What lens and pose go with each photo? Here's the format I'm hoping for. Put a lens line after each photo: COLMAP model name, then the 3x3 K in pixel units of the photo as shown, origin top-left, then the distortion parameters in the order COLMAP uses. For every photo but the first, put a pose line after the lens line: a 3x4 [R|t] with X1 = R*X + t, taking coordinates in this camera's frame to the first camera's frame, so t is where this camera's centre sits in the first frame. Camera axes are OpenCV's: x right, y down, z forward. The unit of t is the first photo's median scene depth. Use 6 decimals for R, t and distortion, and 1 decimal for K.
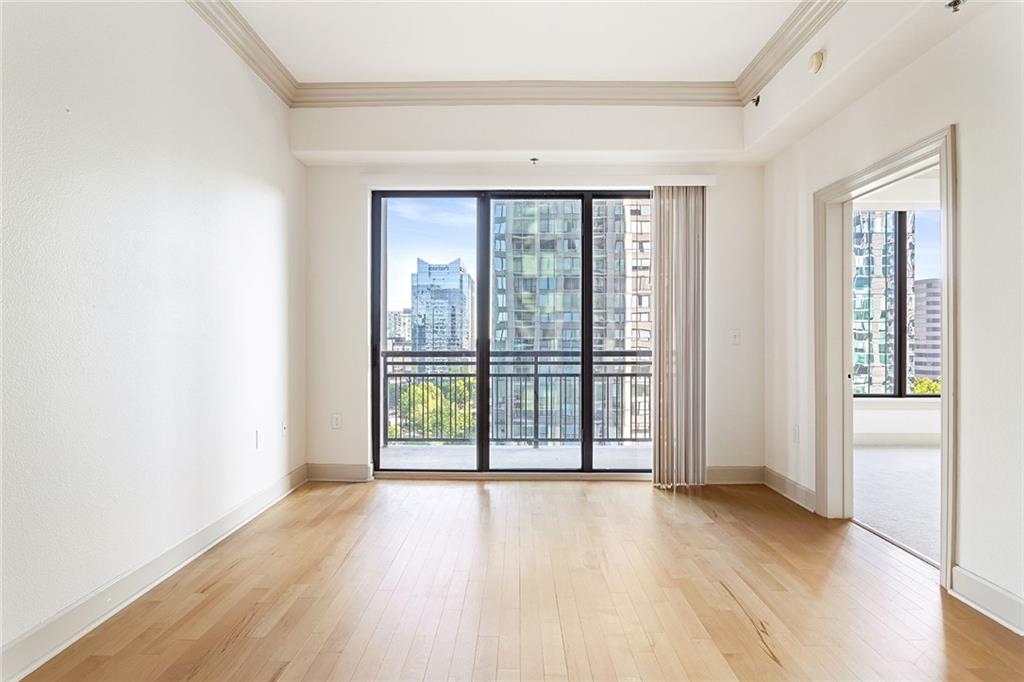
lens RADIAL K [[530.2, 0, 512.1], [0, 530.2, 331.6], [0, 0, 1]] dist [0.038394, 0.000065]
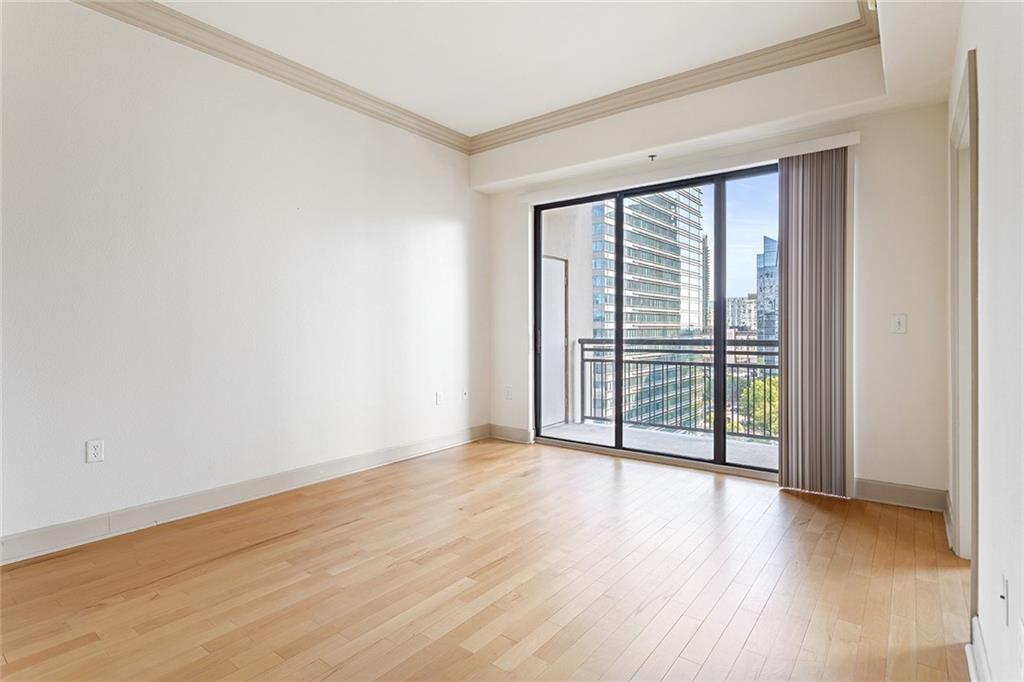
lens RADIAL K [[530.2, 0, 497.8], [0, 530.2, 328.0], [0, 0, 1]] dist [0.038394, 0.000065]
pose [[0.799328, -0.004047, -0.600882, 0.366646], [0.013119, 0.999856, 0.010718, -0.001152], [0.600752, -0.016450, 0.799266, -0.018622]]
